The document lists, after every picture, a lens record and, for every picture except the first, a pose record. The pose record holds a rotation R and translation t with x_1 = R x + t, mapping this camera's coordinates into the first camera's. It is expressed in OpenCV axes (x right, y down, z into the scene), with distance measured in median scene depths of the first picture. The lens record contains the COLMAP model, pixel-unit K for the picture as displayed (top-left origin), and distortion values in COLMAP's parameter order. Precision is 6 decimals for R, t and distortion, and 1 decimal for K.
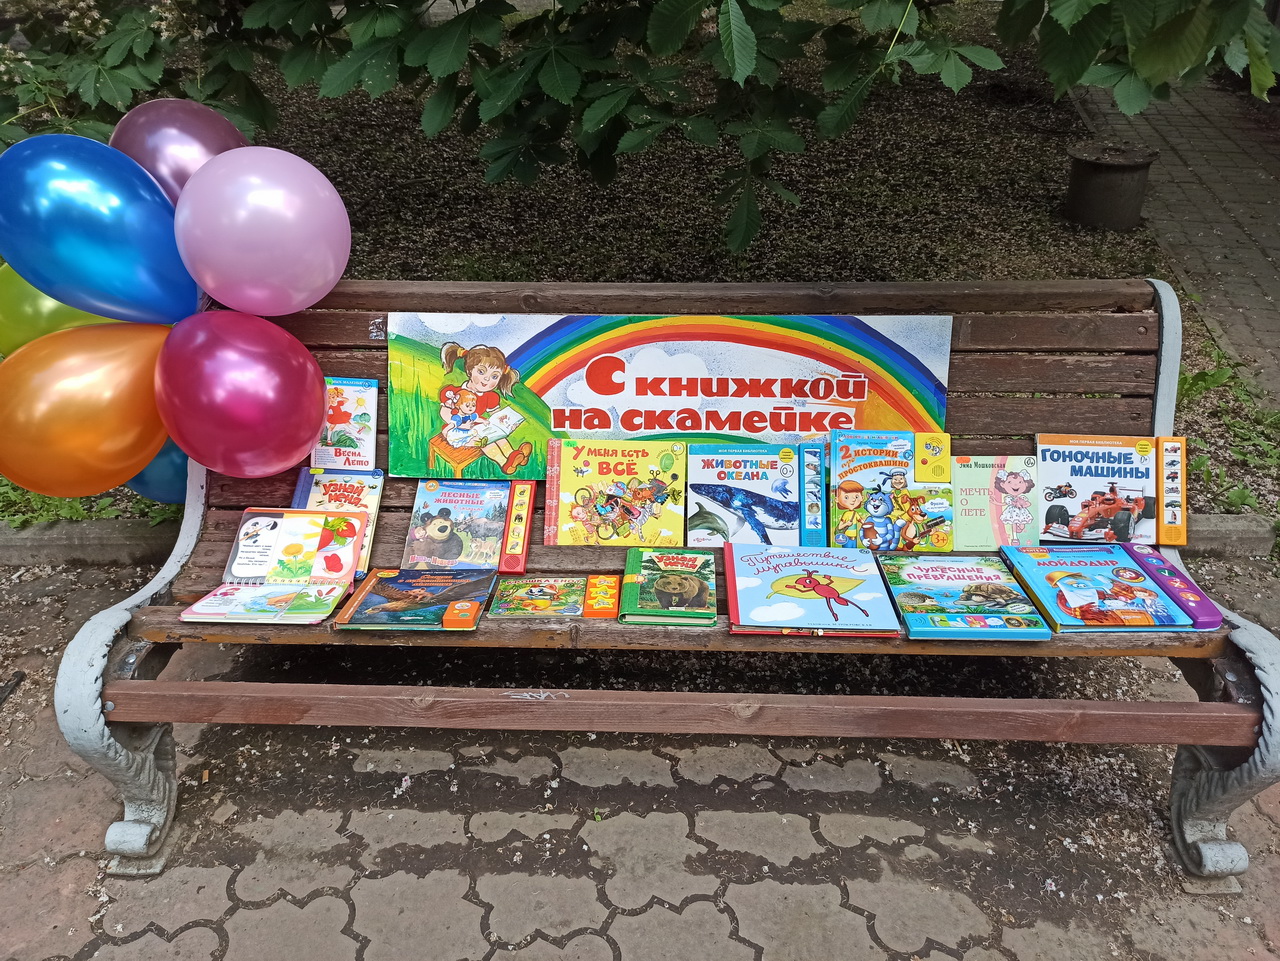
lens RADIAL K [[930.1, 0, 640.0], [0, 930.1, 480.5], [0, 0, 1]] dist [0.058584, -0.032363]
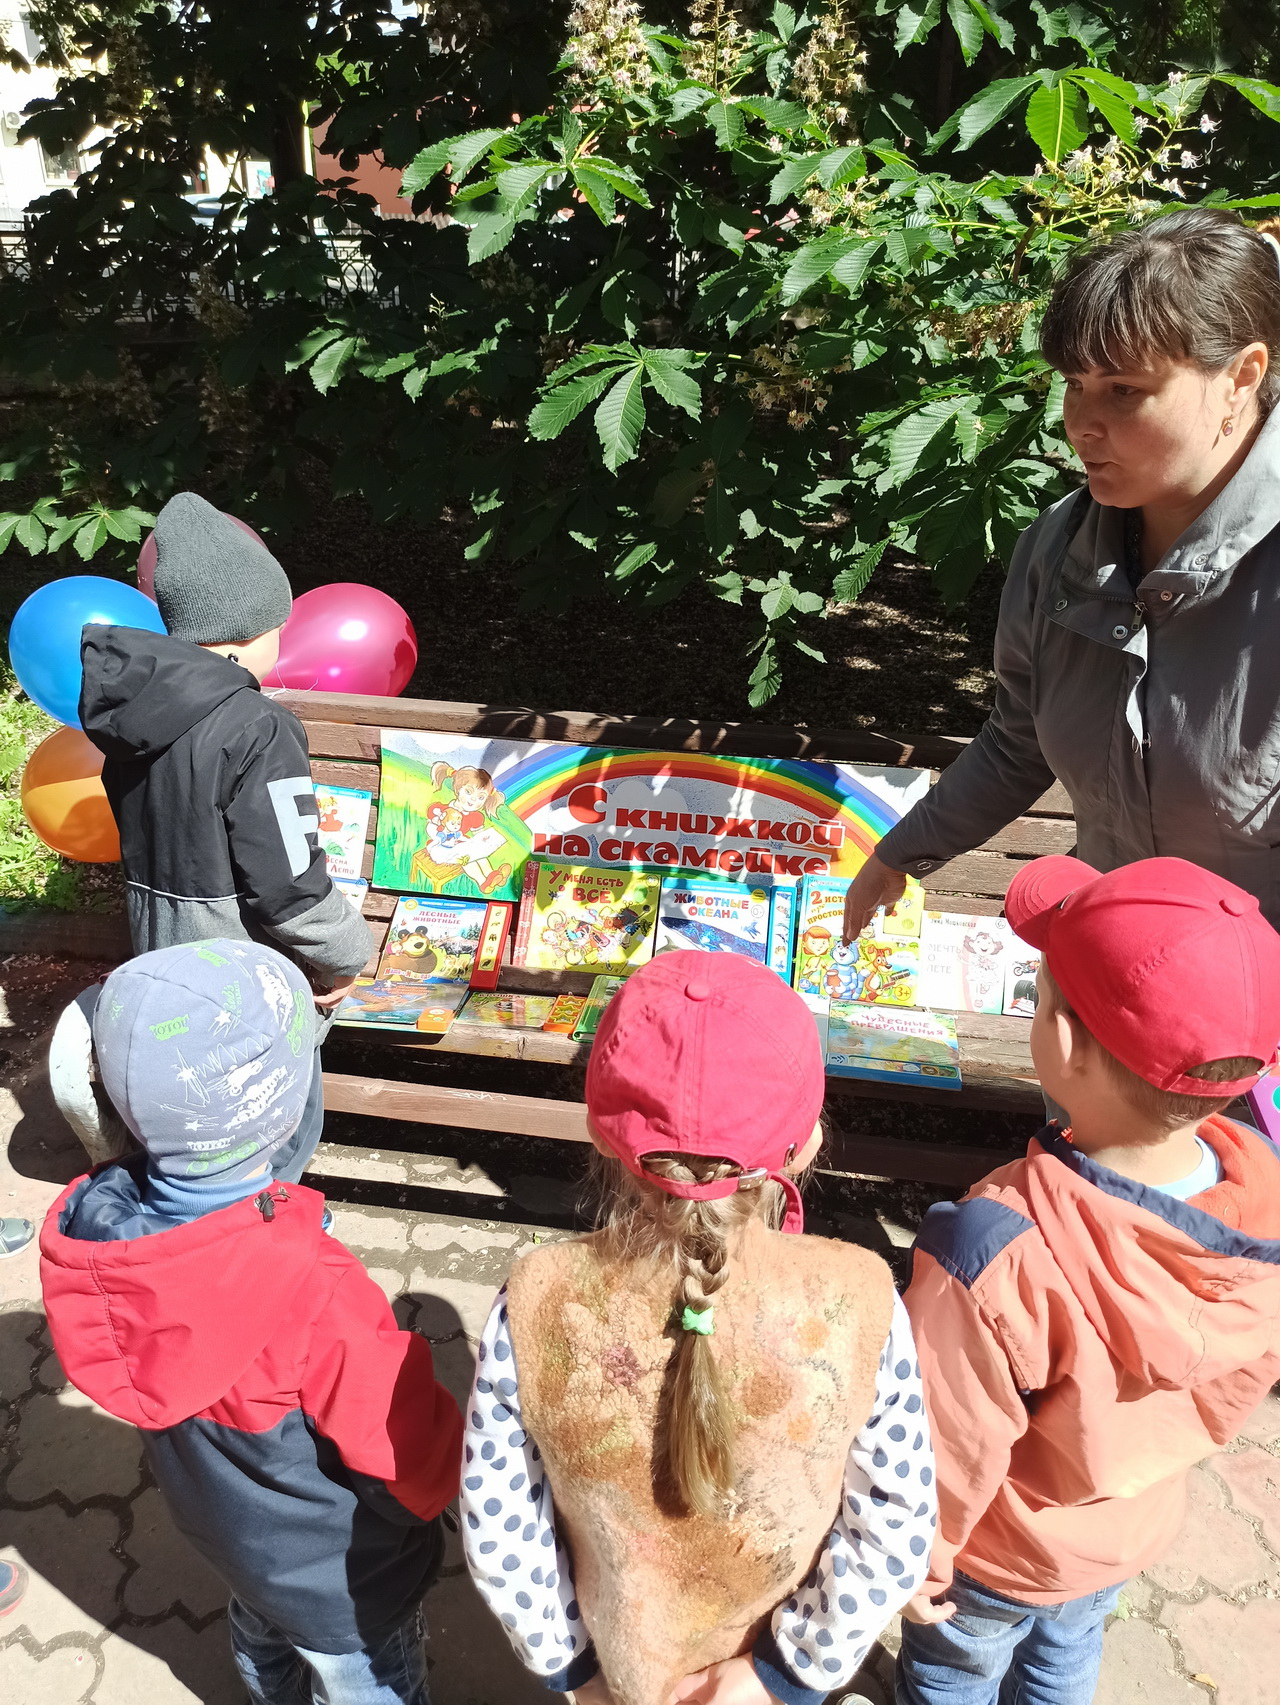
lens RADIAL K [[1238.9, 0, 640.0], [0, 1238.9, 852.5], [0, 0, 1]] dist [0.058584, -0.032363]
pose [[0.992485, 0.078092, -0.094211, 0.151312], [-0.085240, 0.993579, -0.074393, 0.035847], [0.087797, 0.081865, 0.992769, -0.335691]]
